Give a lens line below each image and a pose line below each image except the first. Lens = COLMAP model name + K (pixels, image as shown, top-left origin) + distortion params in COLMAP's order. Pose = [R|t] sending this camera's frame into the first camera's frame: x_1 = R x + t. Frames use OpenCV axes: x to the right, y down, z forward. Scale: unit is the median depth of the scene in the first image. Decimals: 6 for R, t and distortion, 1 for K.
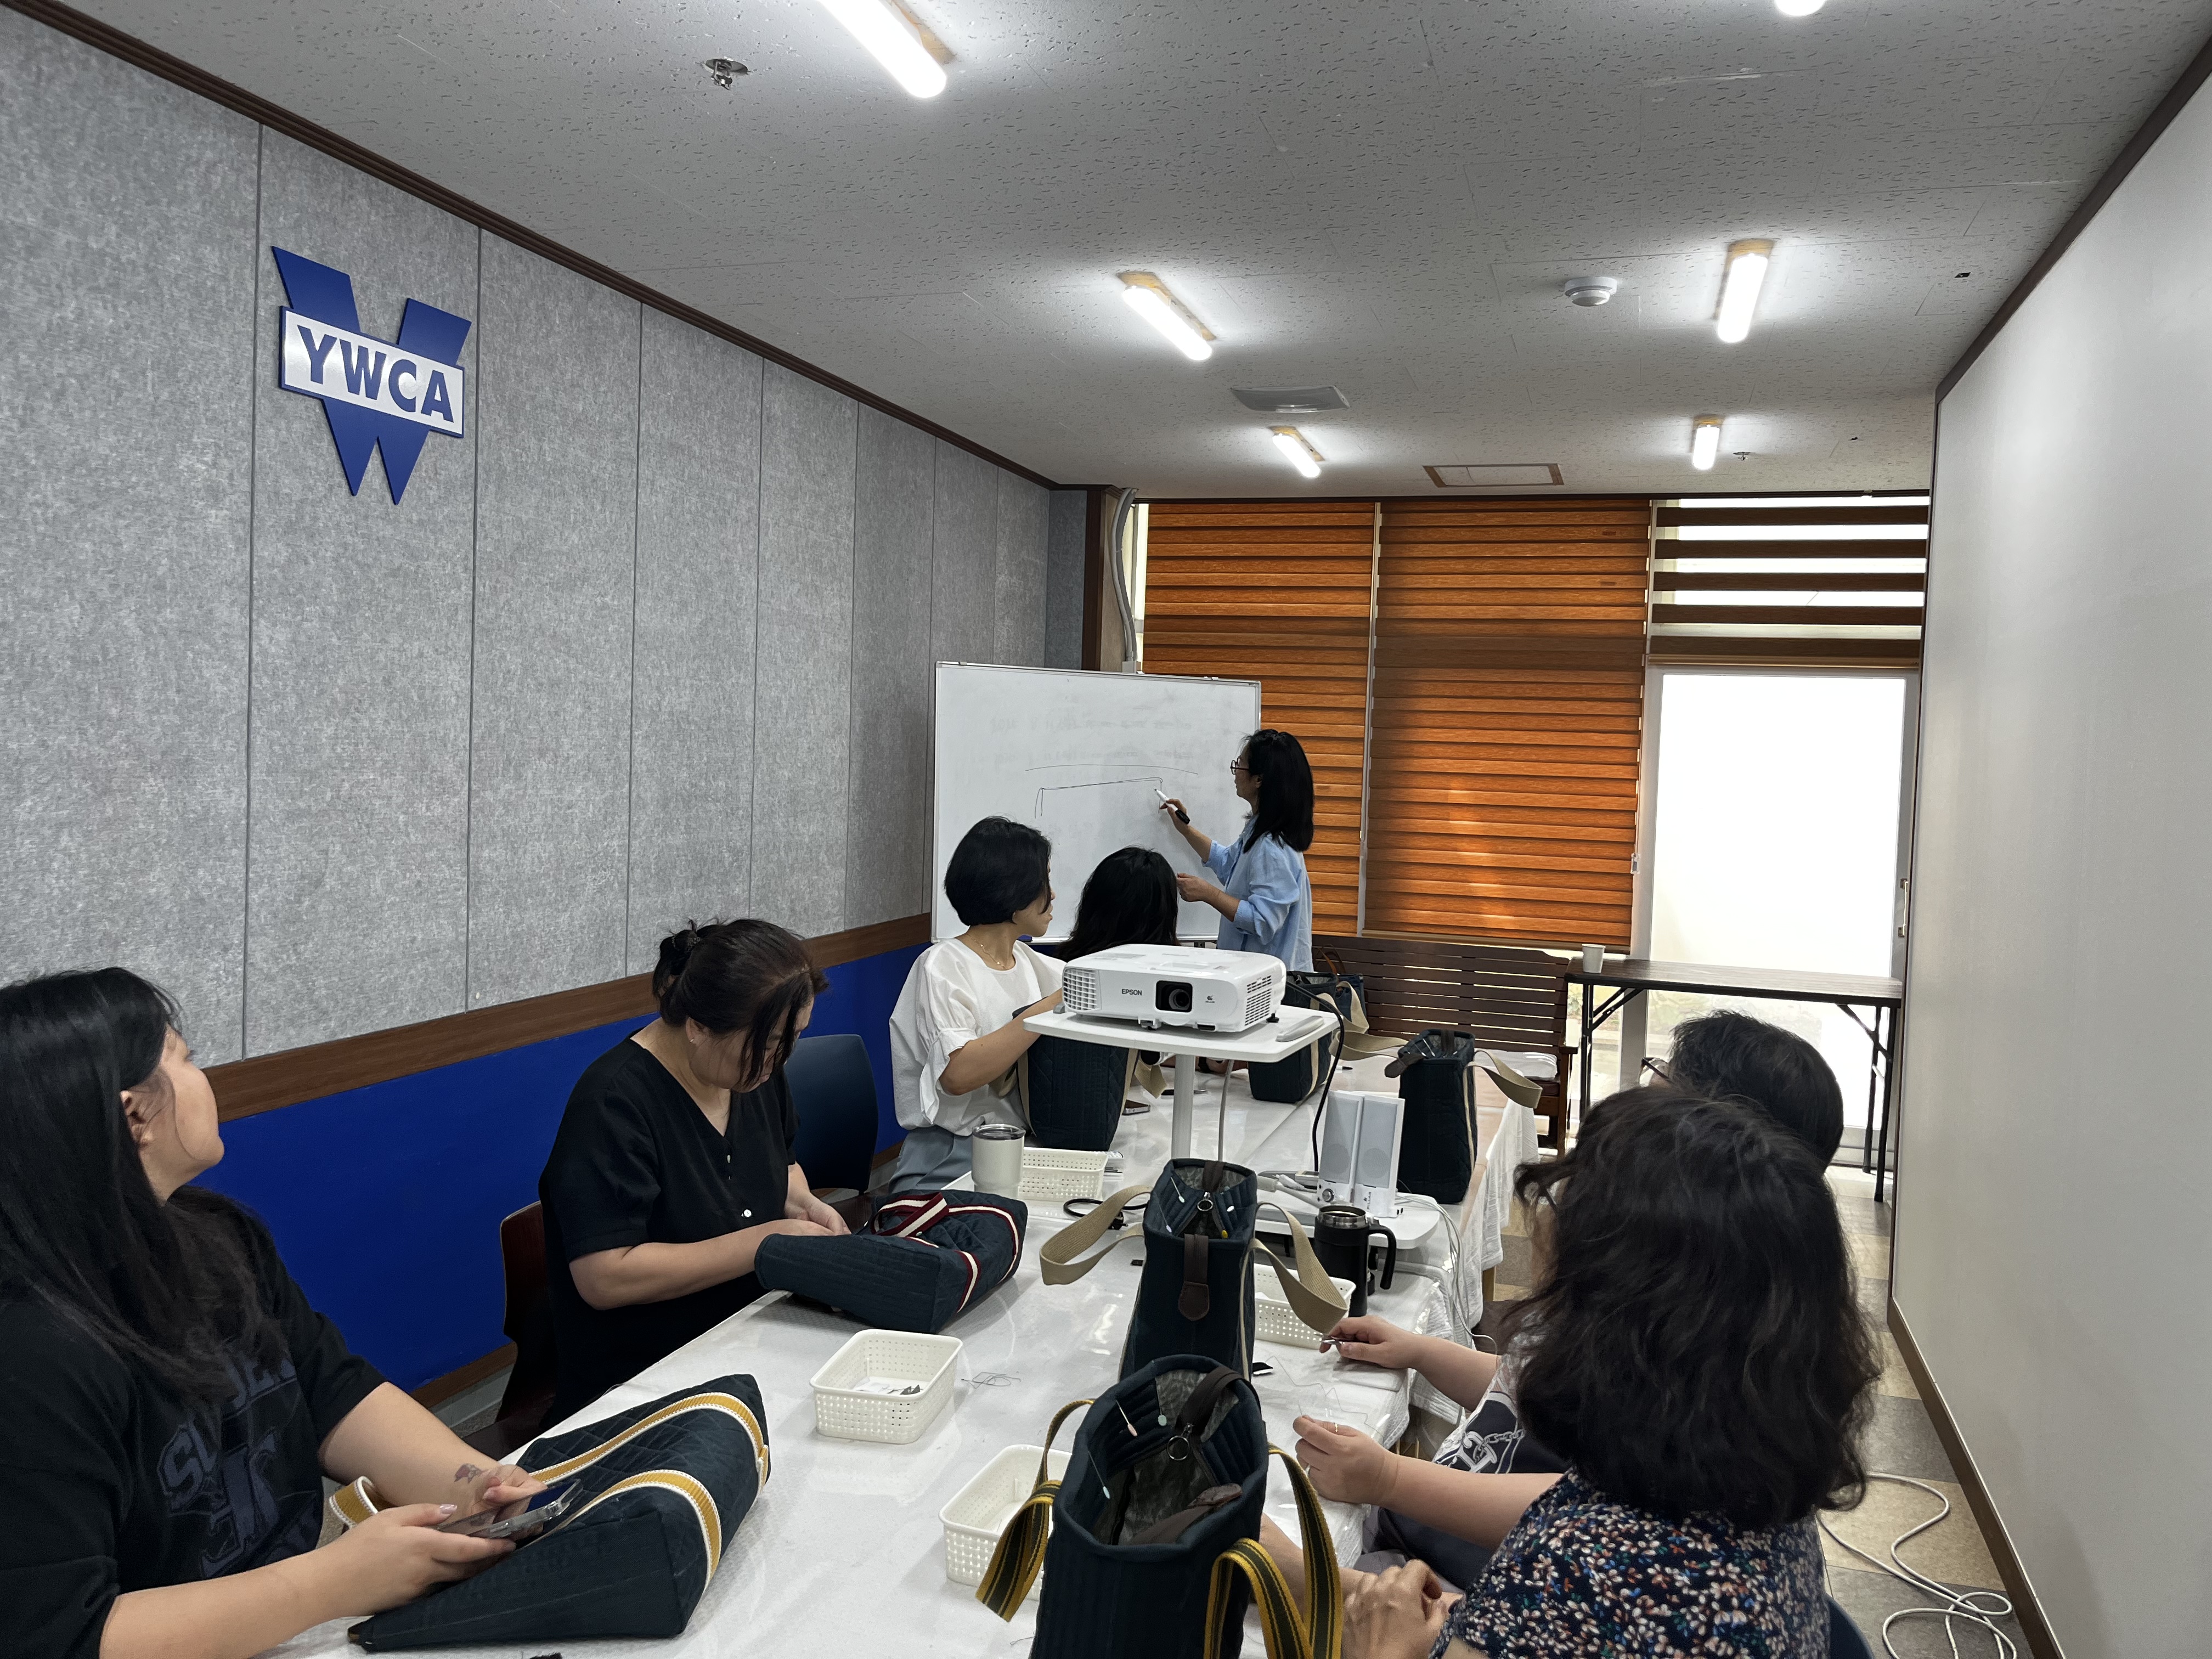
lens RADIAL K [[1685.8, 0, 1105.1], [0, 1685.8, 815.9], [0, 0, 1]] dist [0.055844, -0.081432]
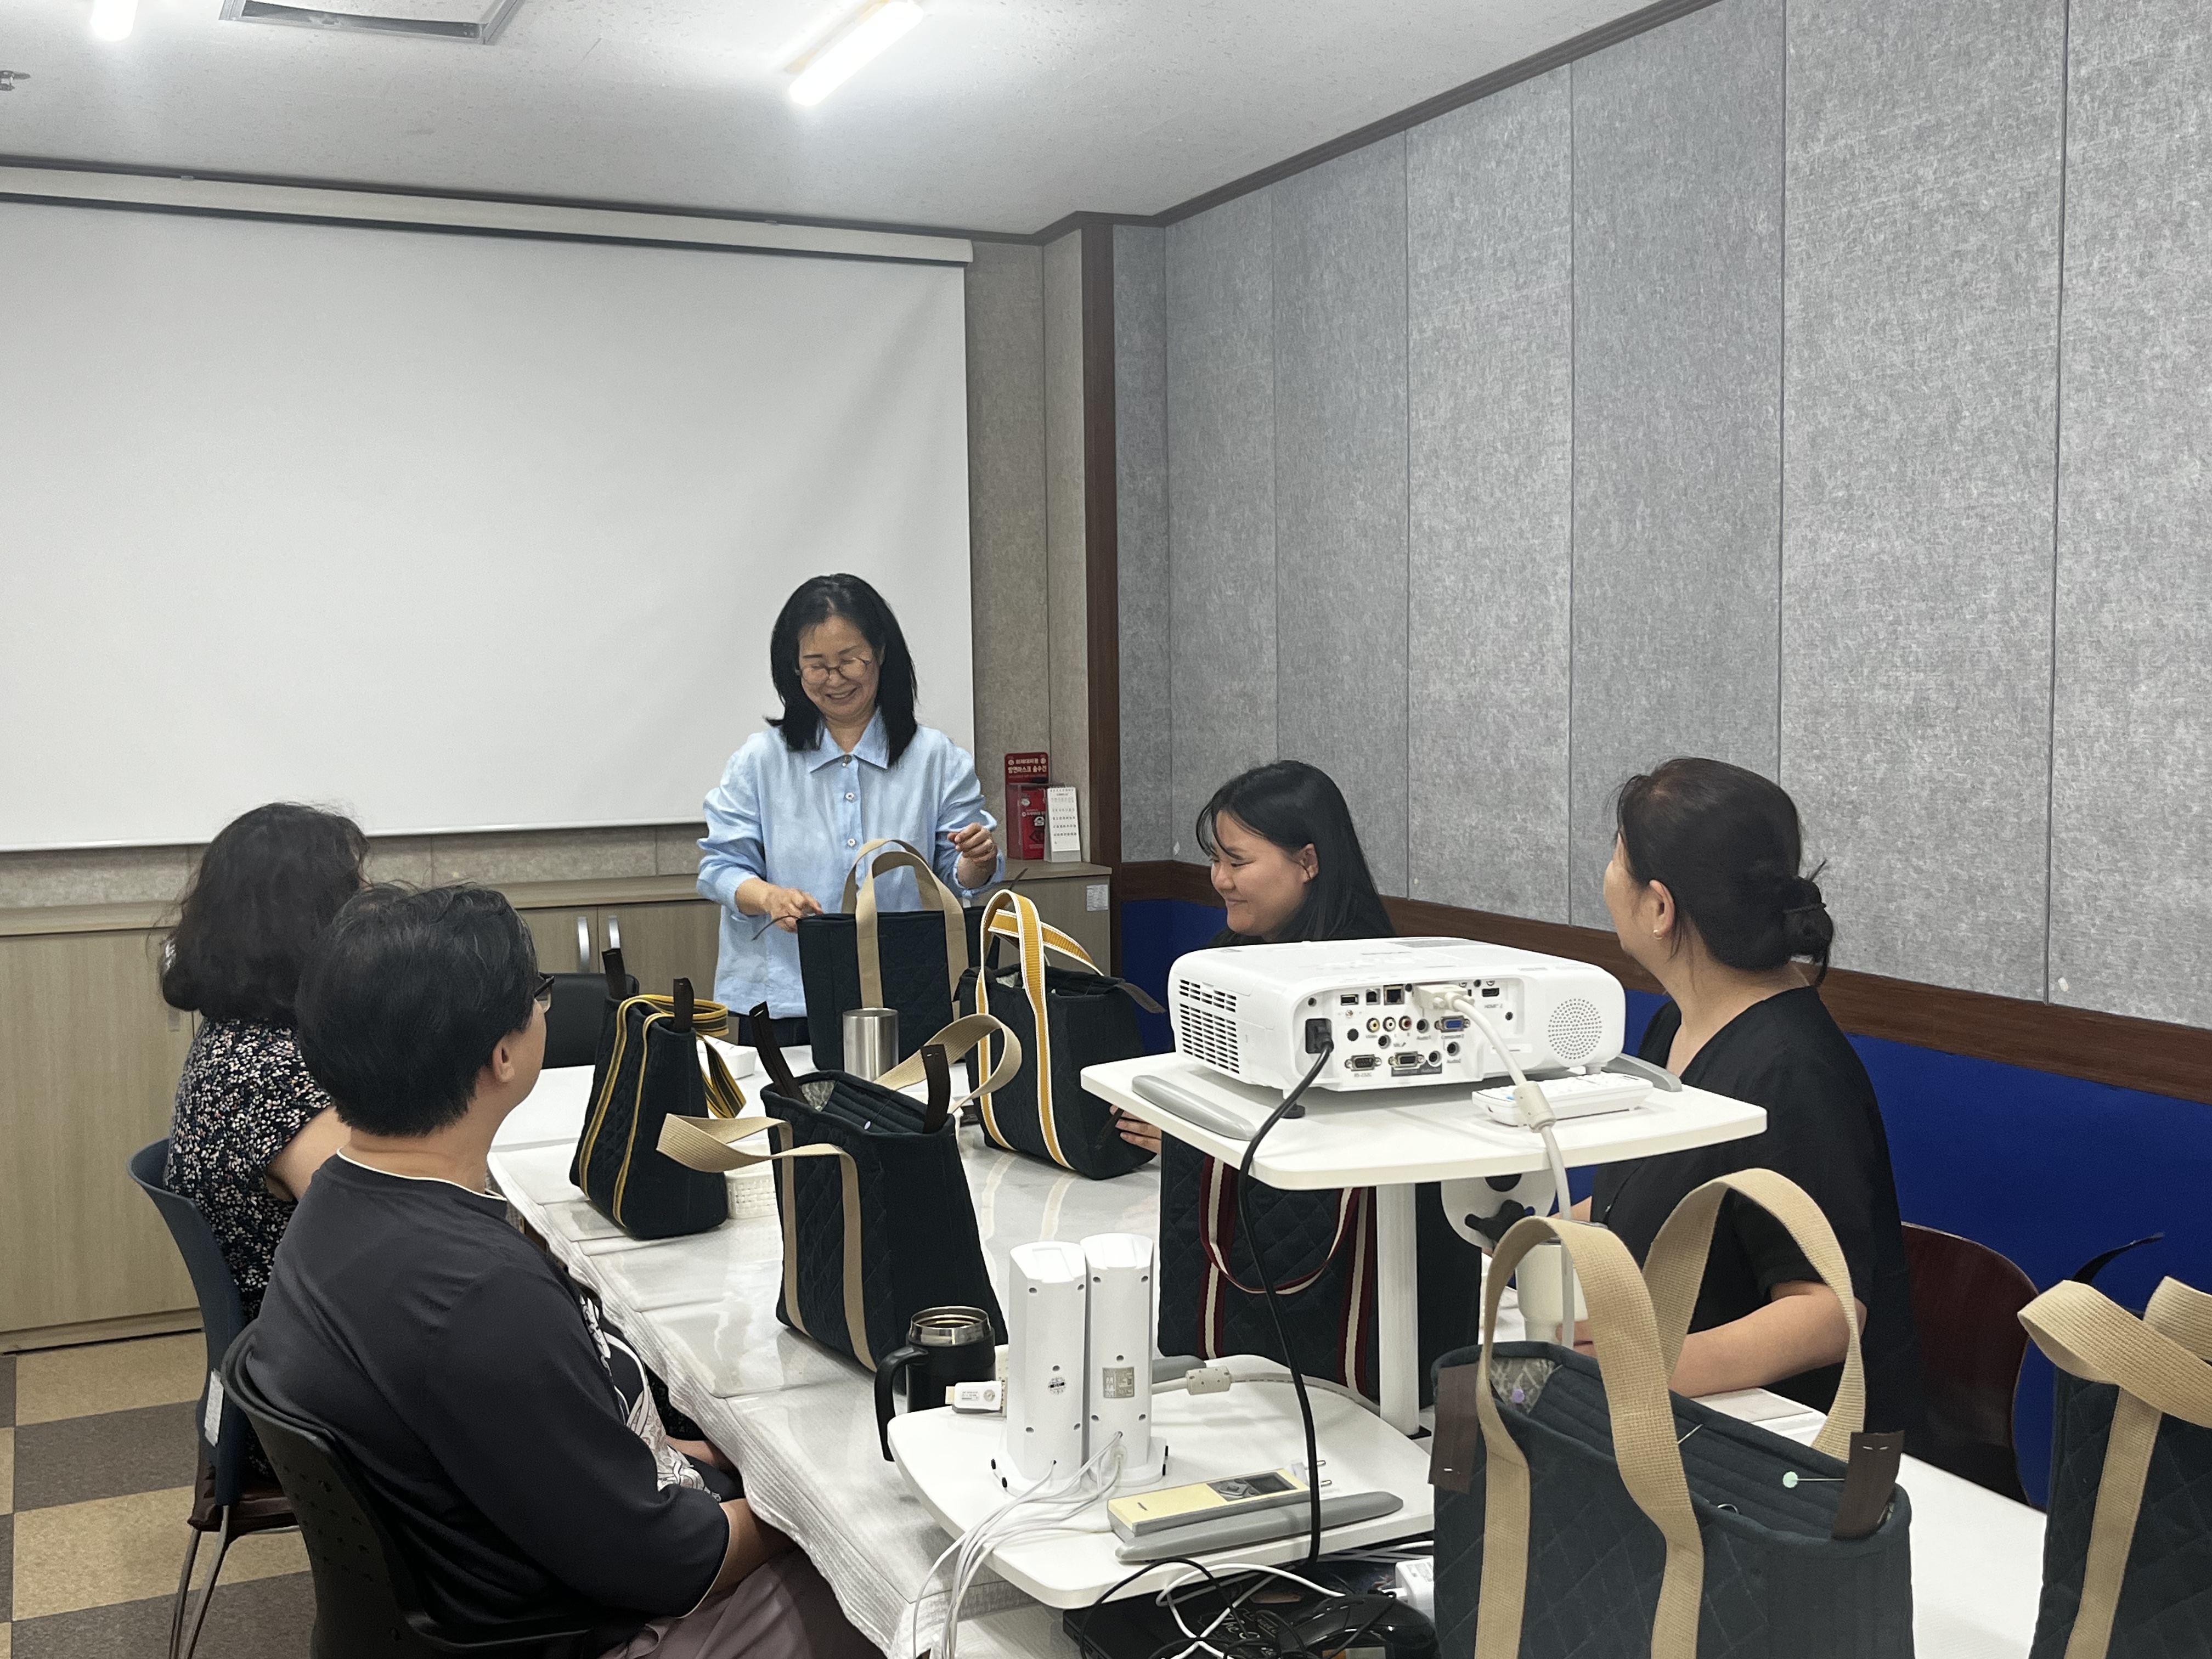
lens RADIAL K [[2316.9, 0, 1107.9], [0, 2316.9, 839.1], [0, 0, 1]] dist [0.035565, 0.000000]
pose [[-0.742397, 0.024978, -0.669494, 0.543543], [-0.042473, 0.995540, 0.084239, -0.007630], [0.668613, 0.090974, -0.738025, 1.356541]]
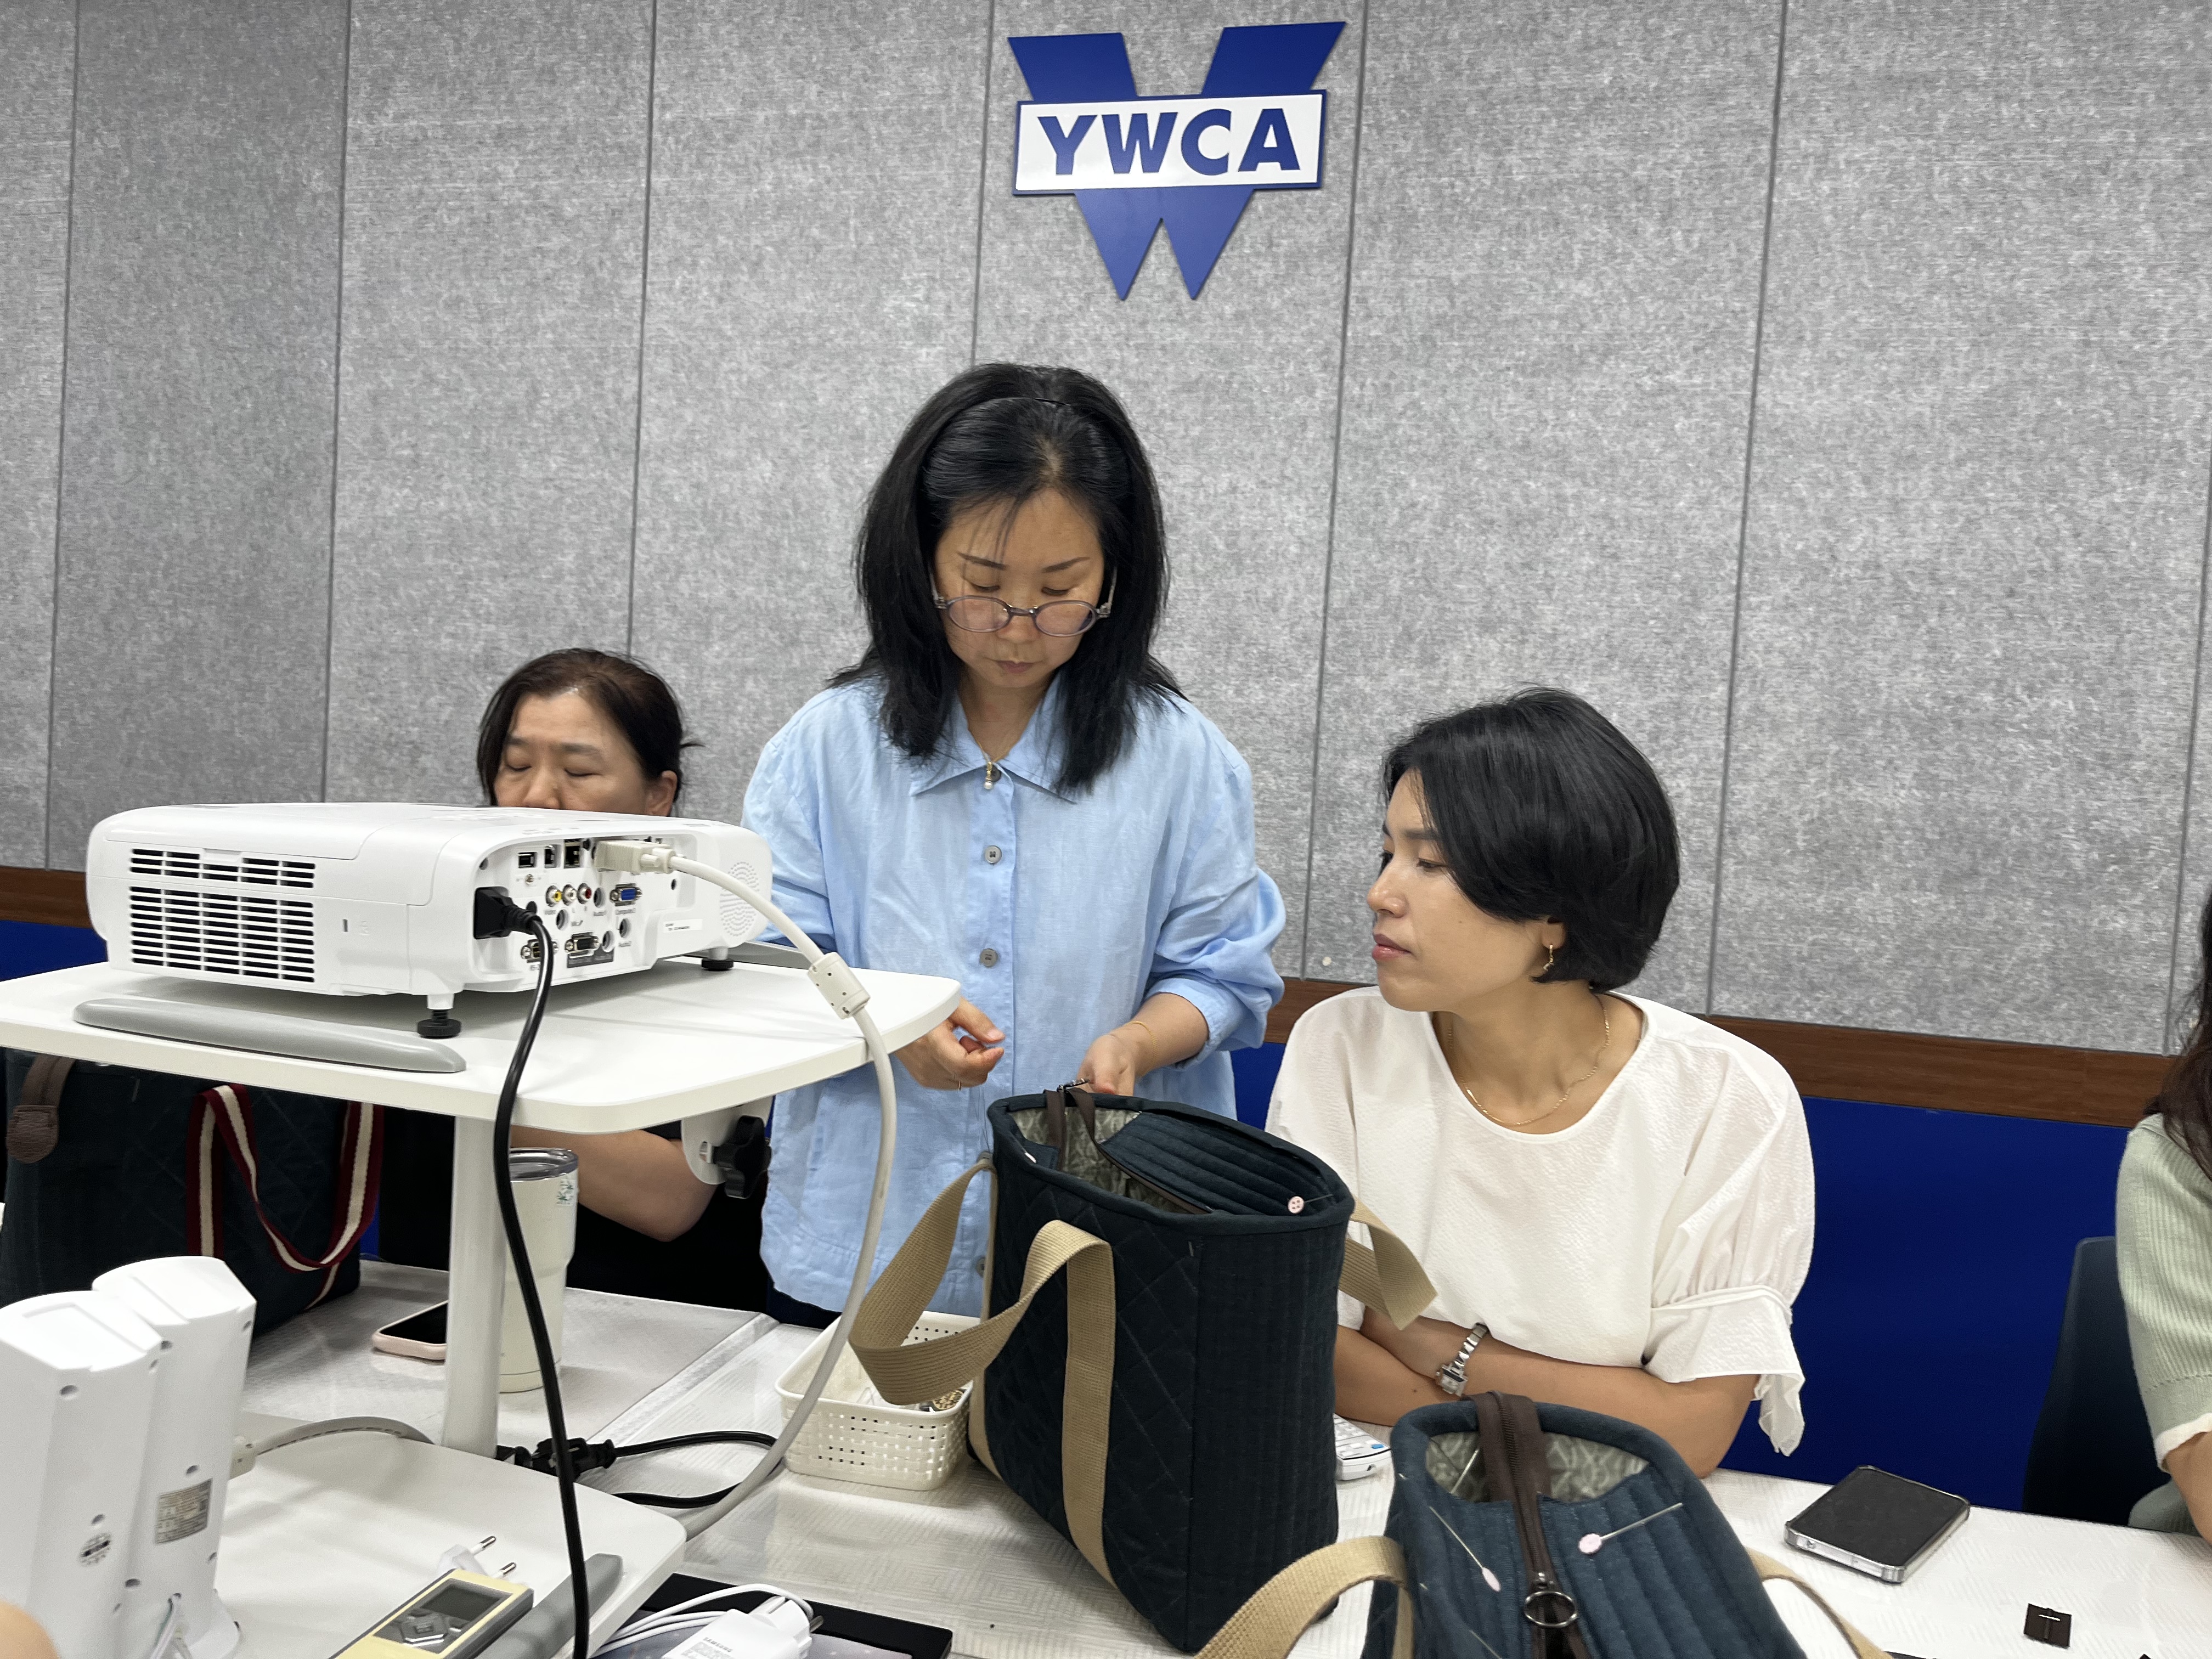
lens RADIAL K [[1685.8, 0, 1108.9], [0, 1685.8, 824.4], [0, 0, 1]] dist [0.055844, -0.081432]
pose [[0.058130, 0.011291, -0.998245, 0.405714], [-0.098420, 0.995130, 0.005525, 0.064519], [0.993446, 0.097926, 0.058958, 1.039373]]
